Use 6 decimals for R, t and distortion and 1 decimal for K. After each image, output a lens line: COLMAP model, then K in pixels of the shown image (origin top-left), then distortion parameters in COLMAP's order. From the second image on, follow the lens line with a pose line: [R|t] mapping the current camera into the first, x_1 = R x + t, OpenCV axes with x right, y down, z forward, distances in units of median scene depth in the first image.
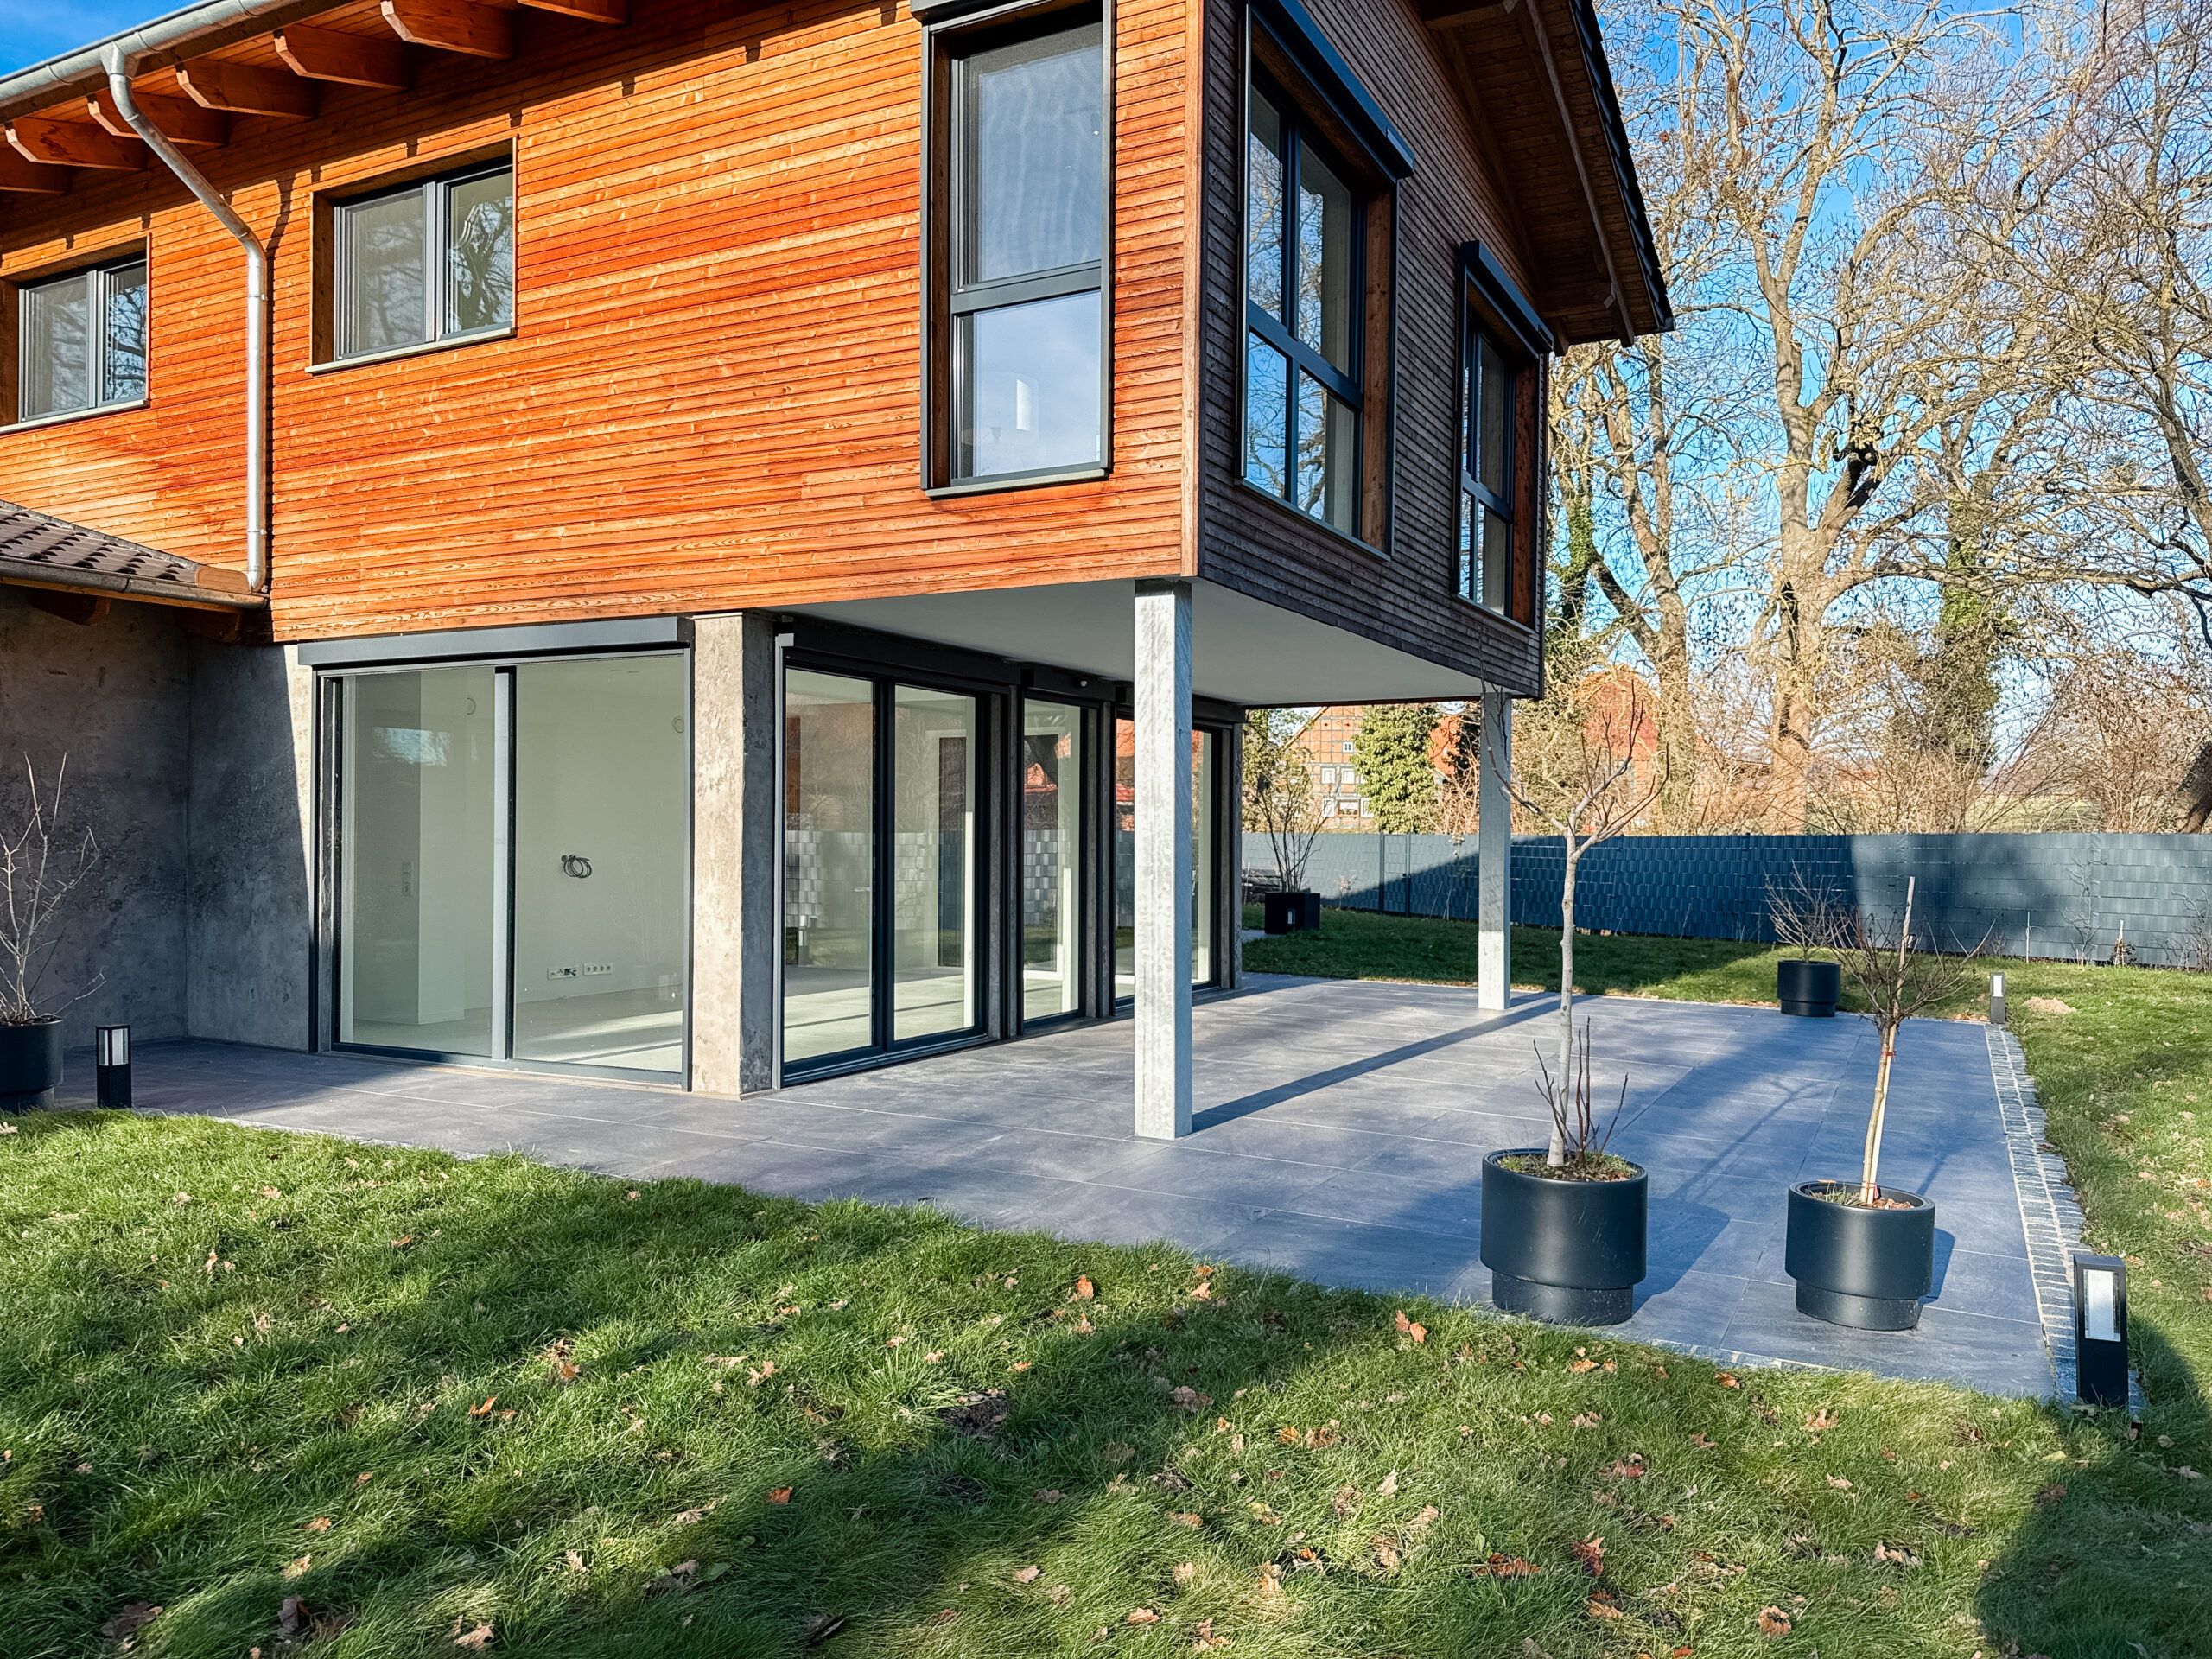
lens RADIAL K [[1517.4, 0, 1192.6], [0, 1517.4, 828.2], [0, 0, 1]] dist [0.005040, -0.004372]
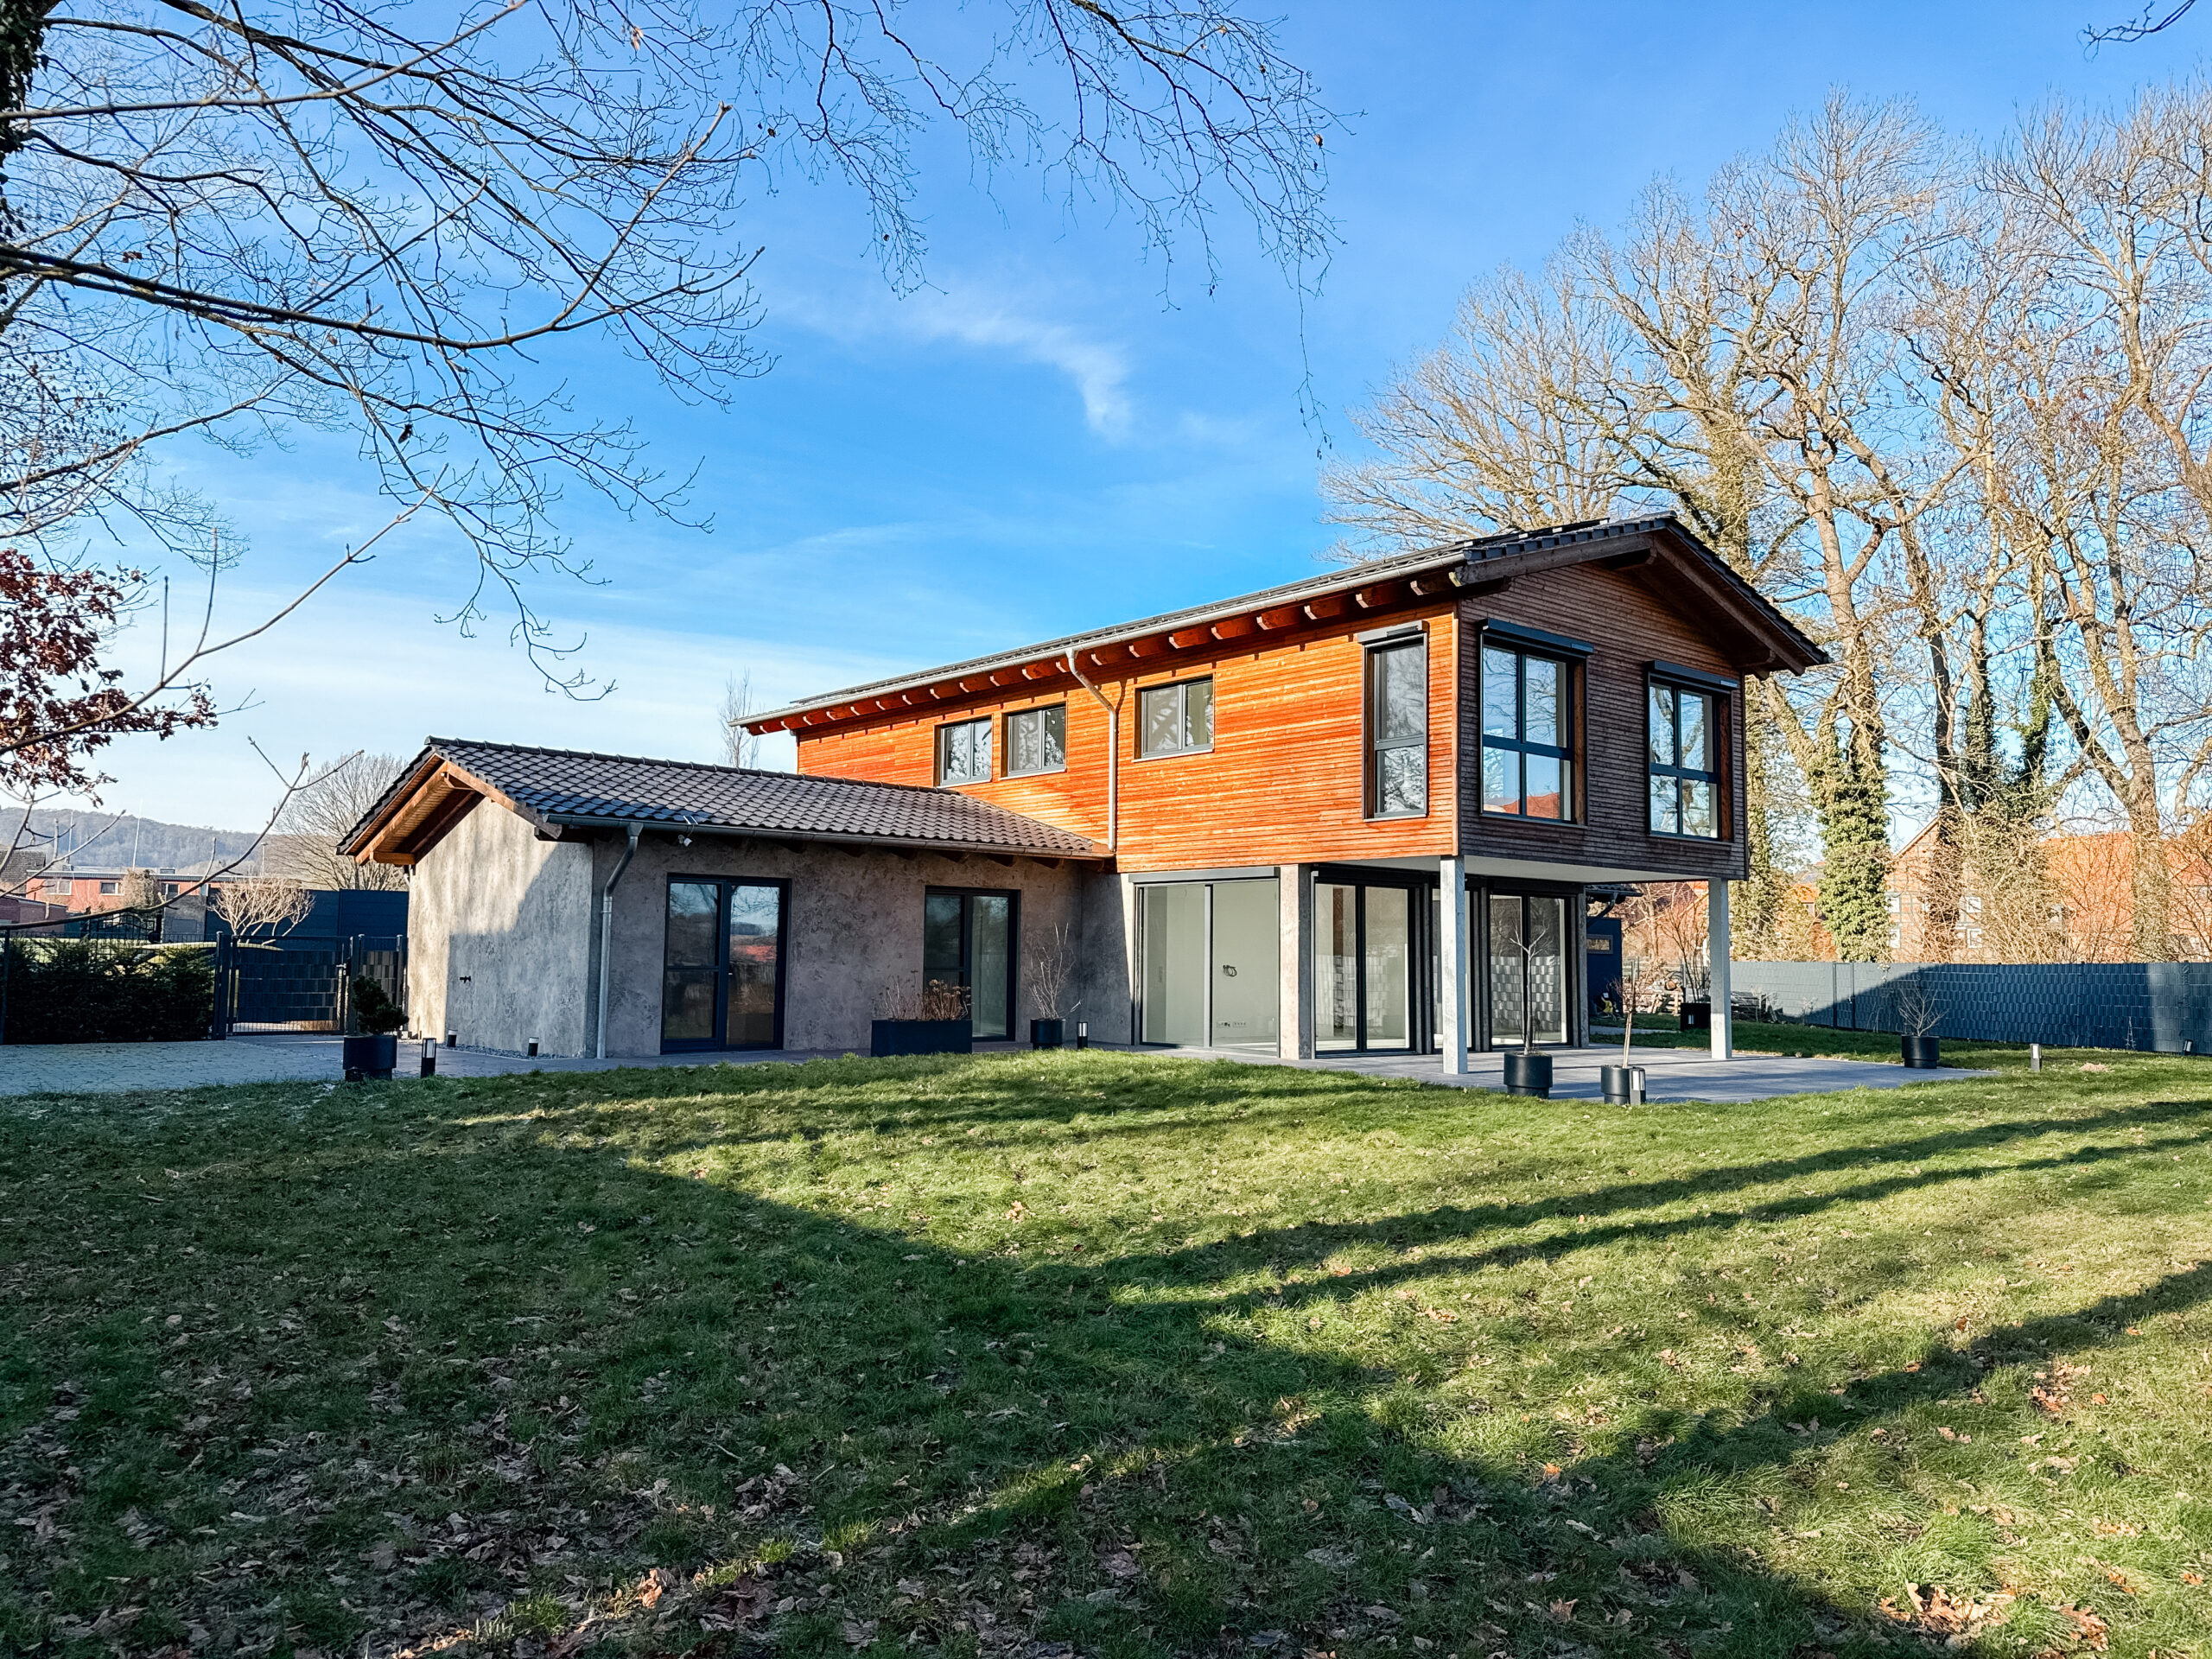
lens RADIAL K [[1545.8, 0, 1236.3], [0, 1545.8, 833.3], [0, 0, 1]] dist [0.003969, -0.000717]
pose [[0.935332, -0.023670, -0.352979, 0.445615], [-0.005147, 0.996743, -0.080478, 0.012485], [0.353735, 0.077091, 0.932163, -1.242371]]
